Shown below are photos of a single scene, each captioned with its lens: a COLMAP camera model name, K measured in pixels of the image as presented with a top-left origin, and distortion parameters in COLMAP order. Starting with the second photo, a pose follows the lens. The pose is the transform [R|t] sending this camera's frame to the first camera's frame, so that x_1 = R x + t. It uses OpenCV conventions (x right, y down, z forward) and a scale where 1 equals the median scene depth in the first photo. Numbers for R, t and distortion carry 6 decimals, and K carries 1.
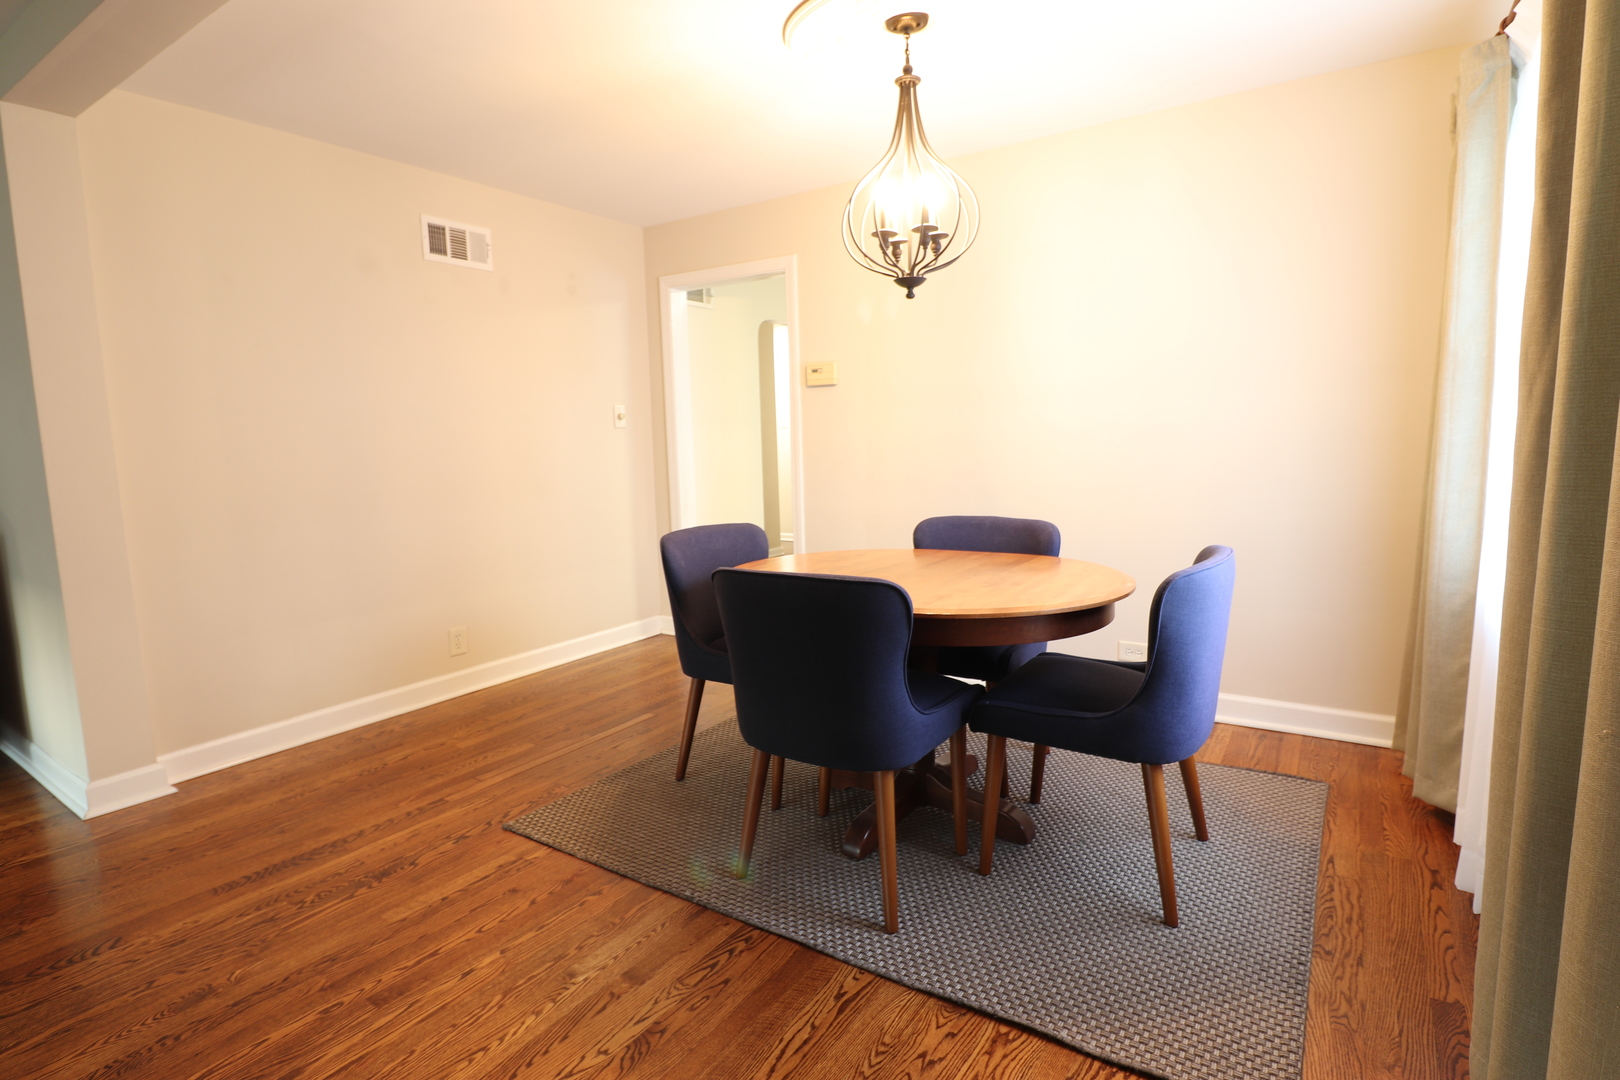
lens RADIAL K [[820.3, 0, 811.6], [0, 820.3, 536.5], [0, 0, 1]] dist [-0.000054, 0.000090]
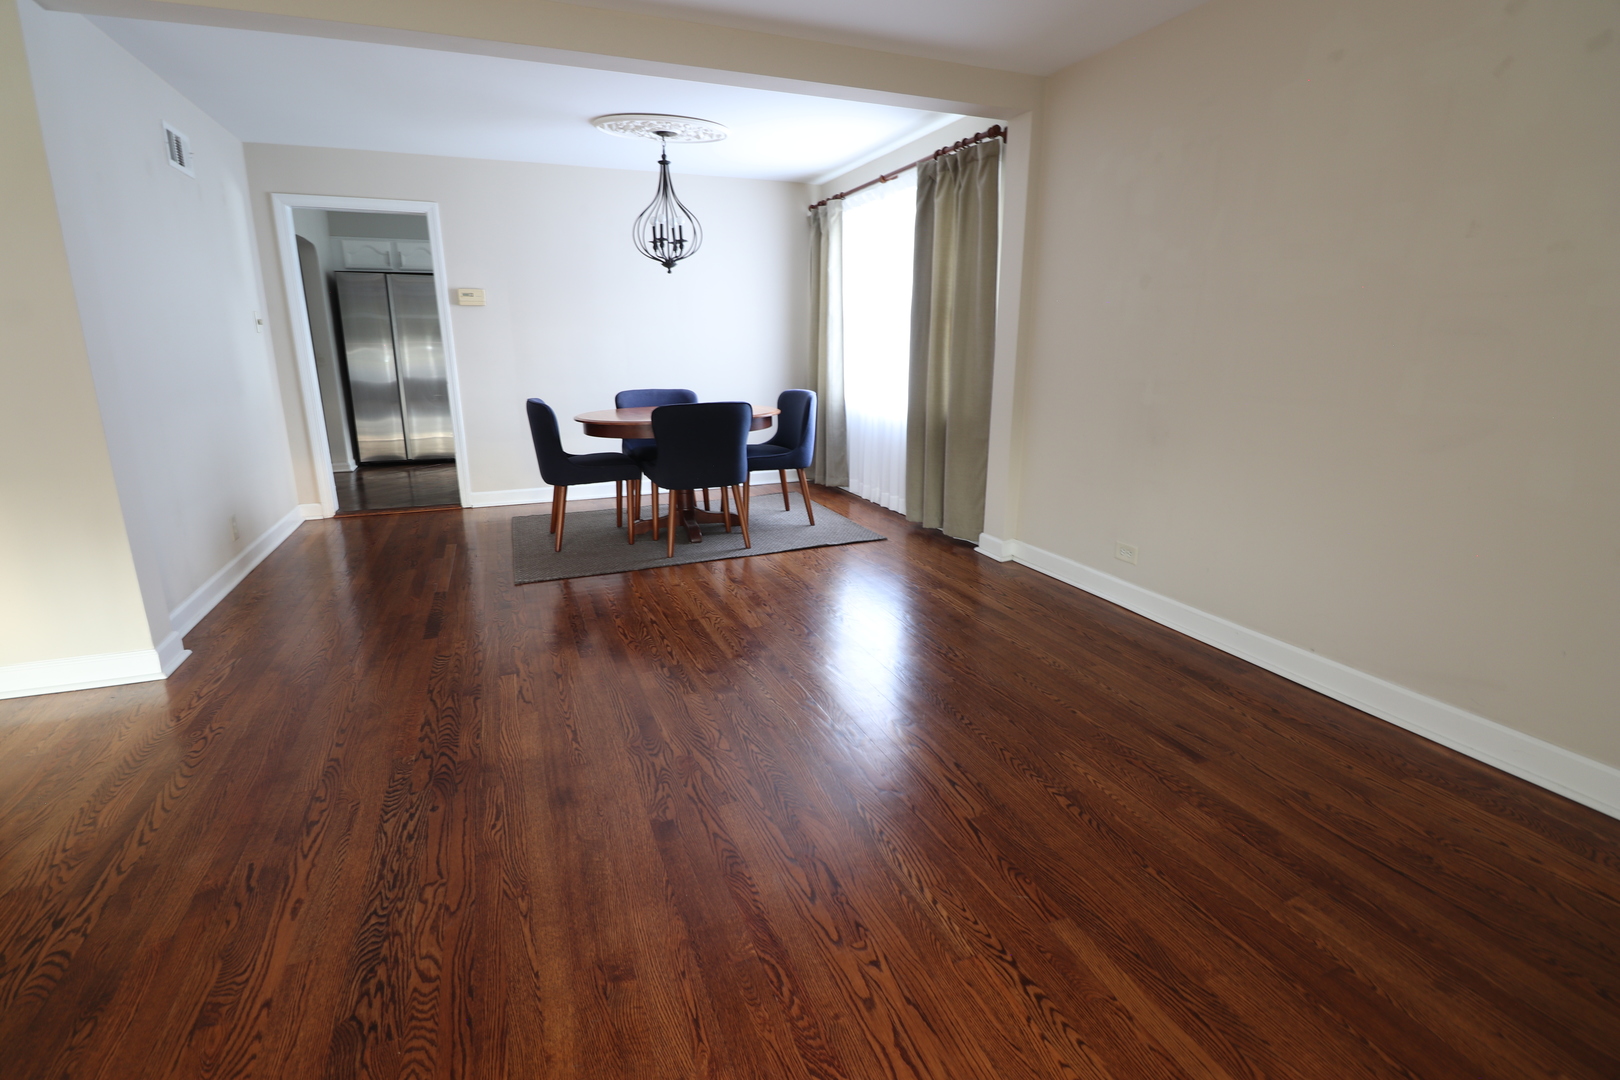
lens RADIAL K [[768.8, 0, 807.4], [0, 768.8, 538.0], [0, 0, 1]] dist [0.000486, 0.000050]
pose [[0.557154, -0.188179, 0.808806, -1.351752], [0.095805, 0.982048, 0.162489, 0.077081], [-0.824864, -0.013044, 0.565181, -0.358980]]
